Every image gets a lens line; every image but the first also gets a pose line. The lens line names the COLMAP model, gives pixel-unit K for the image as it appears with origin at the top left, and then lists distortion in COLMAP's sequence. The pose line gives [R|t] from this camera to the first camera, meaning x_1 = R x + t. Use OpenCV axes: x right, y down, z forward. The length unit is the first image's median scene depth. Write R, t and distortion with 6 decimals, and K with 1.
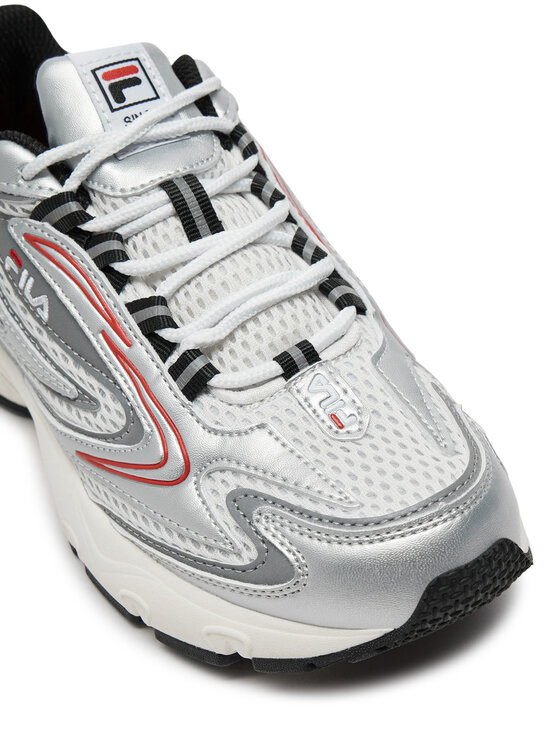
lens RADIAL K [[1743.2, 0, 280.4], [0, 1743.2, 372.2], [0, 0, 1]] dist [-0.270456, 0.000000]
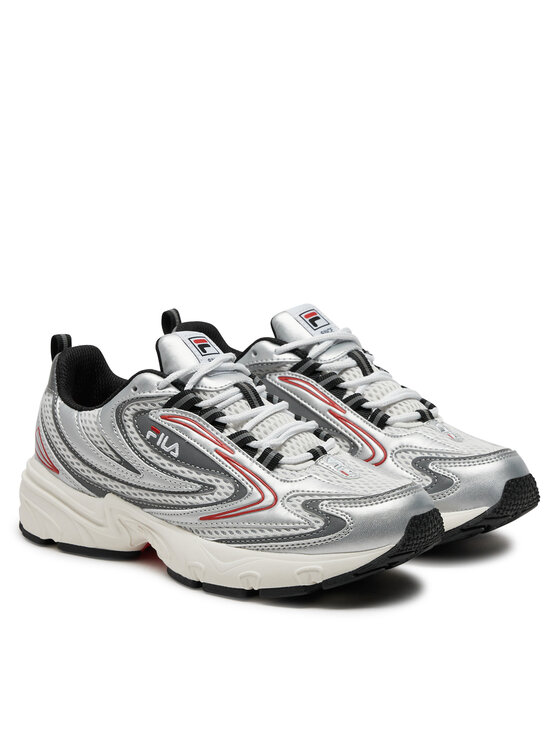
lens RADIAL K [[2190.7, 0, 280.8], [0, 2190.7, 372.7], [0, 0, 1]] dist [0.196160, 0.000000]
pose [[0.946122, 0.014818, 0.323471, -0.844208], [0.135736, 0.888801, -0.437731, 1.004726], [-0.293987, 0.458054, 0.838903, -1.163997]]
